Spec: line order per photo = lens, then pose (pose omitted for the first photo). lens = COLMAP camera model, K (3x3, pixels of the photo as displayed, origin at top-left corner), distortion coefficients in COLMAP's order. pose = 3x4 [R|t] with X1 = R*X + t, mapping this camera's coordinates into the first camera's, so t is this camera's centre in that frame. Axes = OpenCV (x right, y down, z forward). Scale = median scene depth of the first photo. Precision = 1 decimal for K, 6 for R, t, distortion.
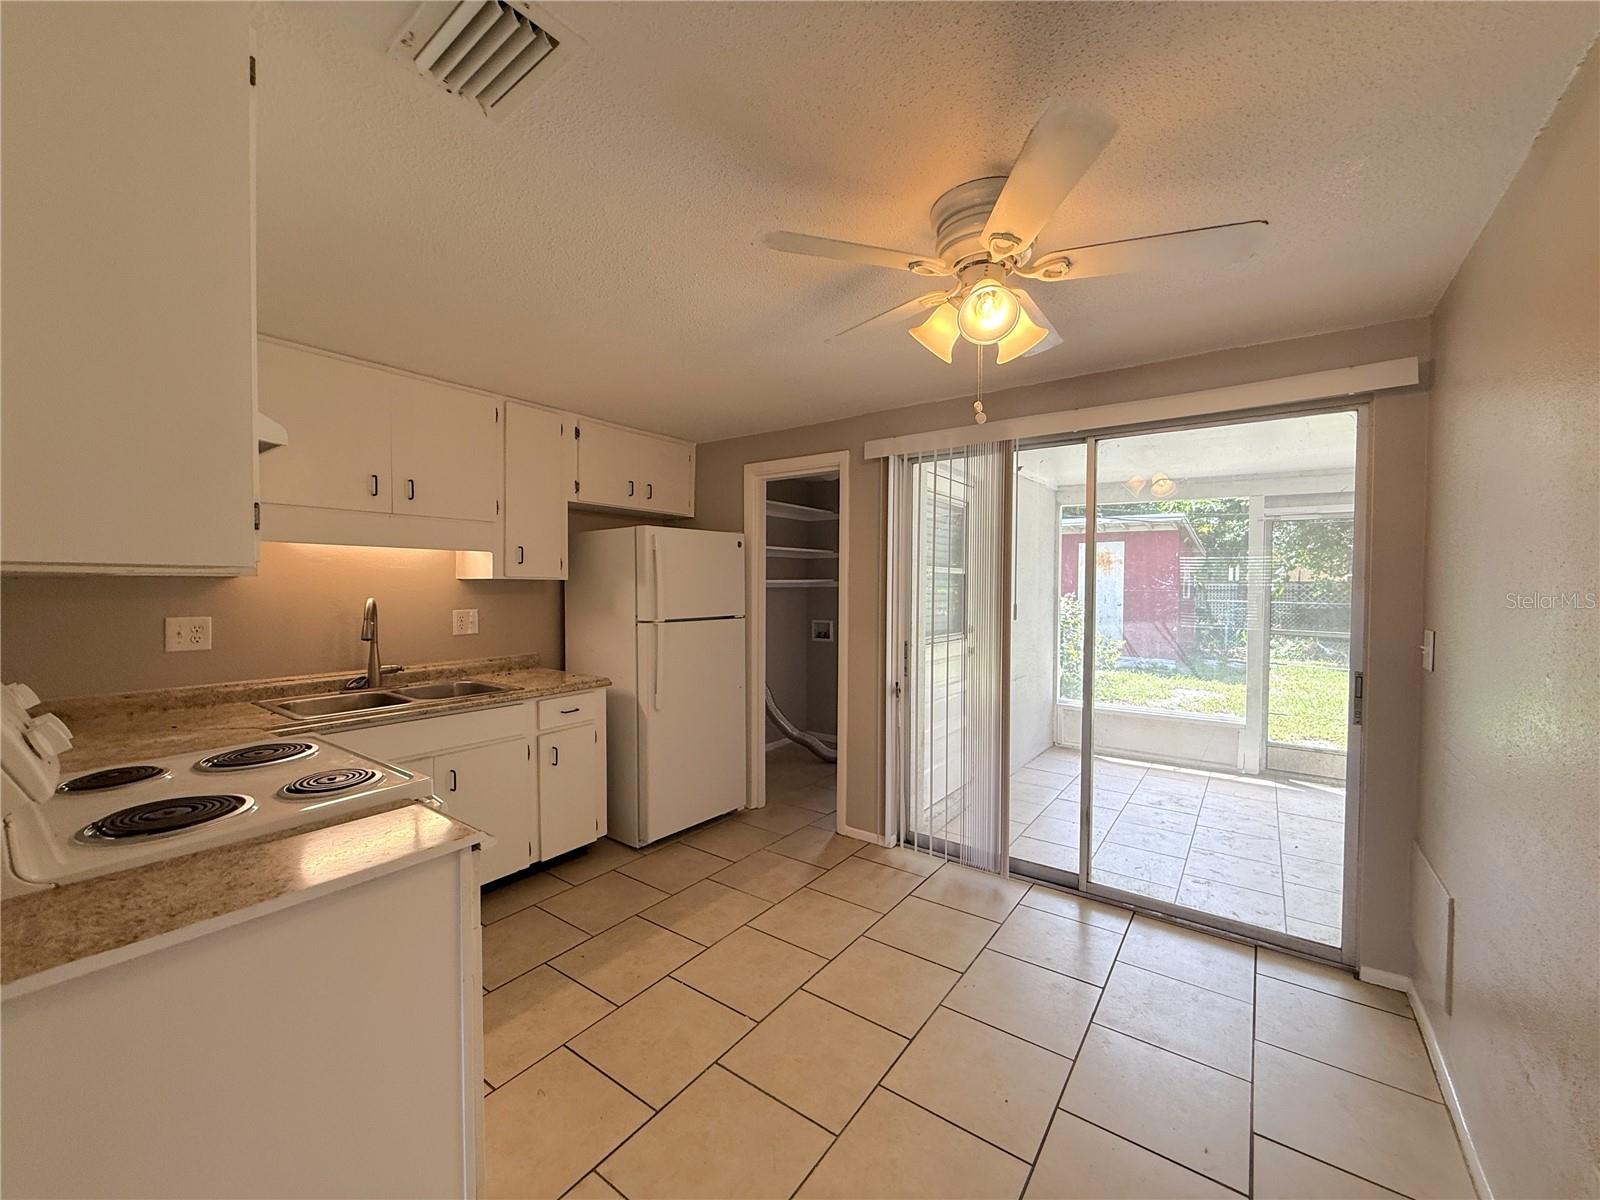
lens RADIAL K [[641.7, 0, 791.4], [0, 641.7, 602.0], [0, 0, 1]] dist [-0.001129, -0.000551]
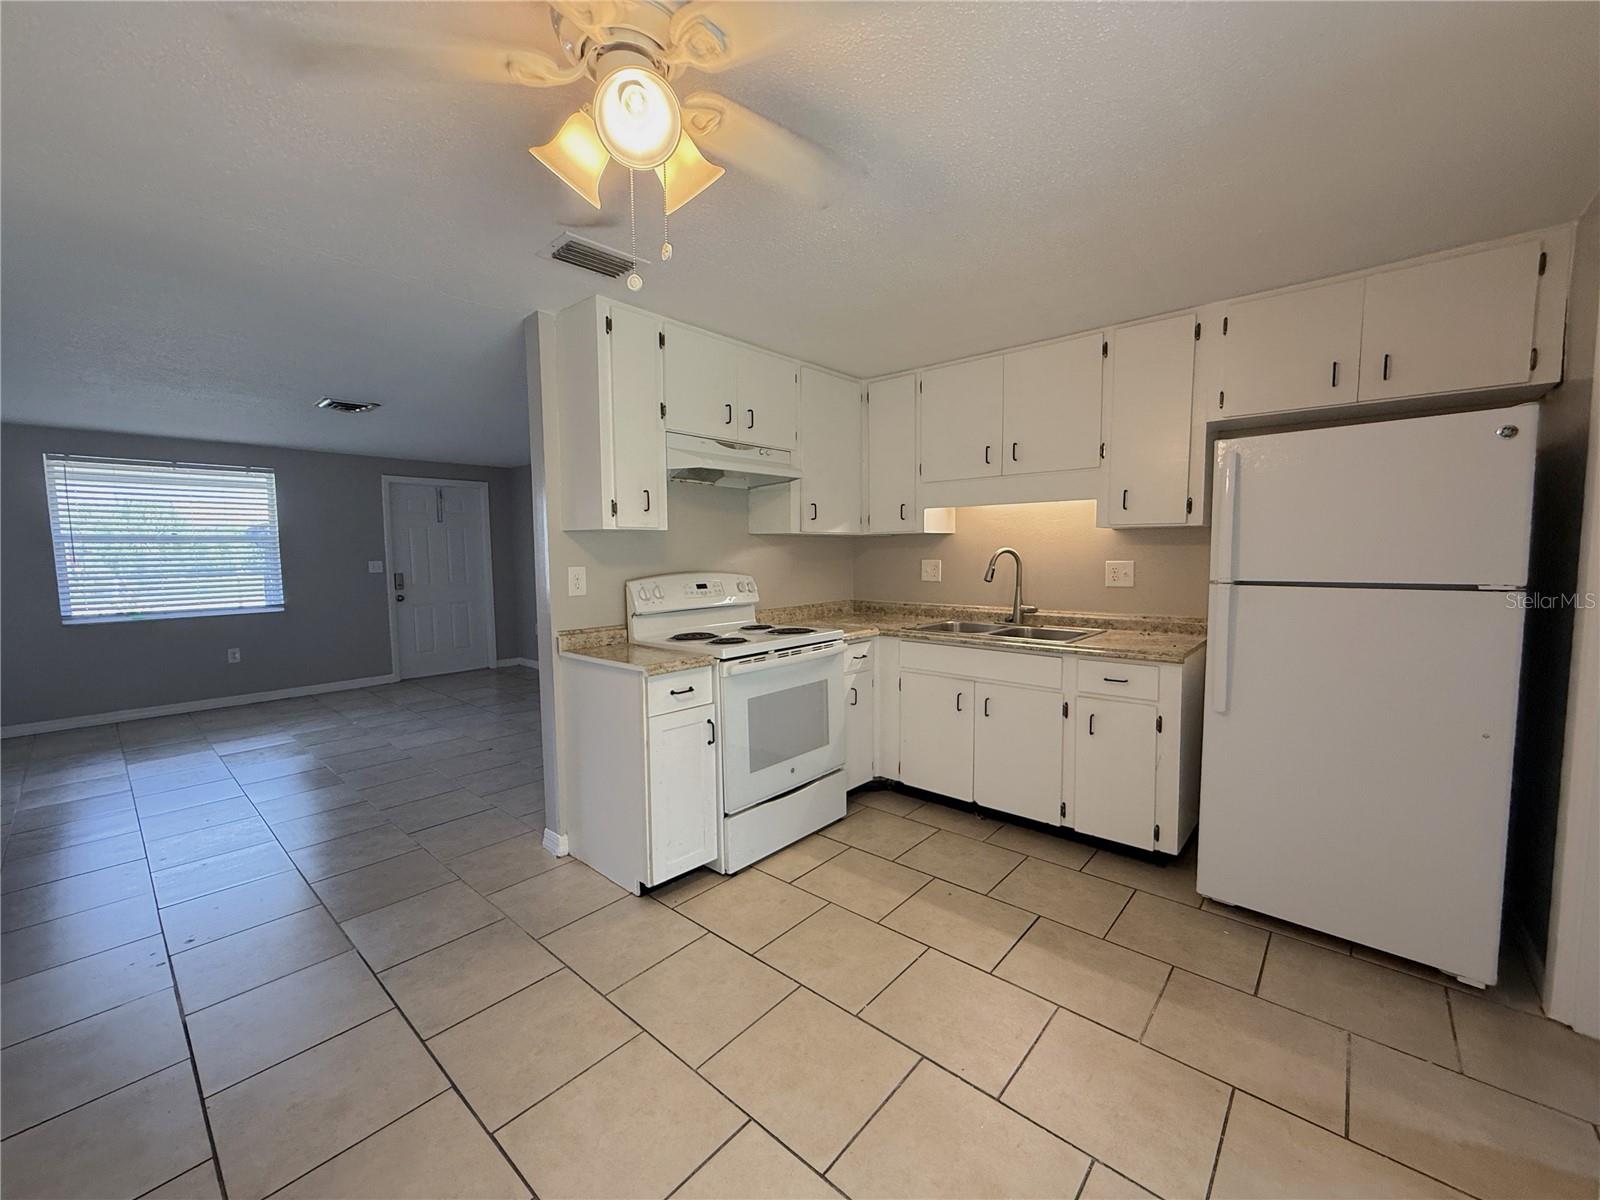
lens RADIAL K [[641.7, 0, 798.3], [0, 641.7, 600.1], [0, 0, 1]] dist [-0.001129, -0.000551]
pose [[-0.098802, 0.077818, -0.992060, 0.569192], [-0.011845, 0.996775, 0.079368, 0.000385], [0.995037, 0.019593, -0.097561, 0.702091]]
